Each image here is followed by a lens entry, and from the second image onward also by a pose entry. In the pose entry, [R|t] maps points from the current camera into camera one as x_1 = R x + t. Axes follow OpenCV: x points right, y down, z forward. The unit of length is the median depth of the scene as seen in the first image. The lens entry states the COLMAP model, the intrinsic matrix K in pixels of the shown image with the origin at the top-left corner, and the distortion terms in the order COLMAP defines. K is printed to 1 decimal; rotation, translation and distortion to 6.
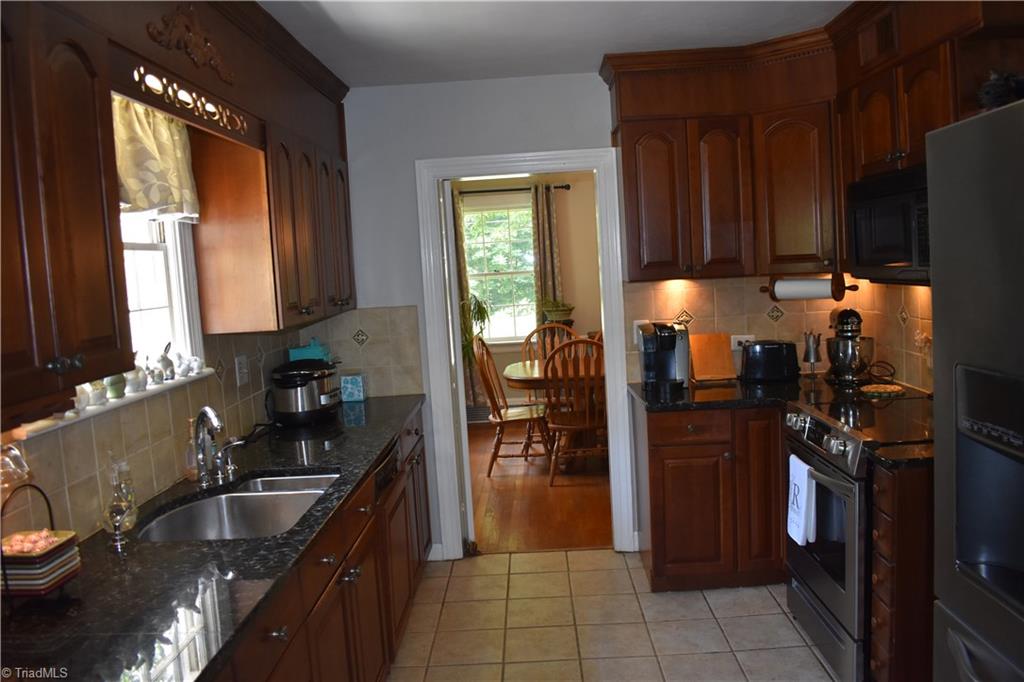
lens RADIAL K [[805.9, 0, 514.9], [0, 805.9, 339.0], [0, 0, 1]] dist [-0.092312, 0.014746]
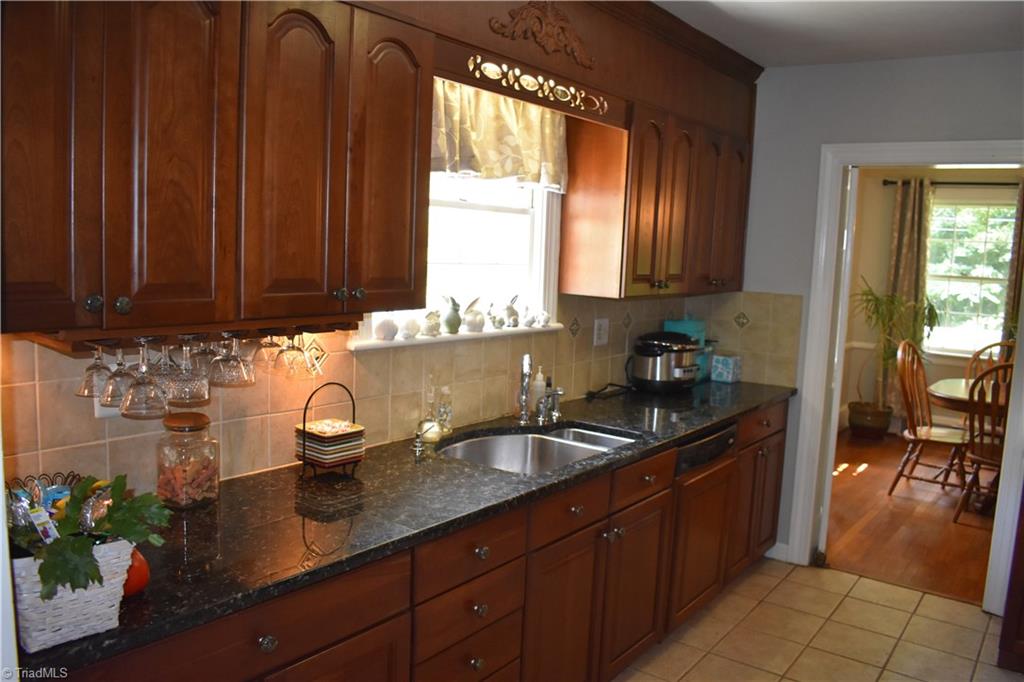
lens RADIAL K [[805.9, 0, 512.0], [0, 805.9, 340.6], [0, 0, 1]] dist [-0.092312, 0.014746]
pose [[0.808884, 0.160264, -0.565706, 0.165214], [-0.143464, 0.986852, 0.074441, -0.011638], [0.570198, 0.020945, 0.821240, 0.027385]]
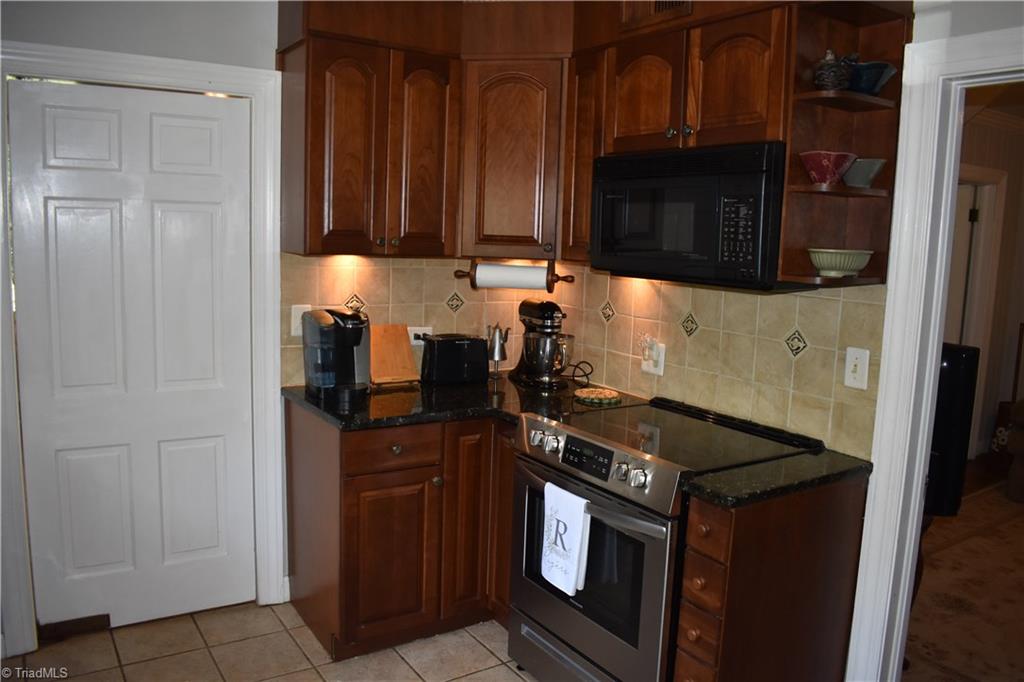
lens RADIAL K [[805.9, 0, 510.4], [0, 805.9, 342.1], [0, 0, 1]] dist [-0.092312, 0.014746]
pose [[0.824110, 0.007828, 0.566376, -0.126798], [-0.028892, 0.999184, 0.028230, -0.017622], [-0.565693, -0.039628, 0.823663, 0.294989]]
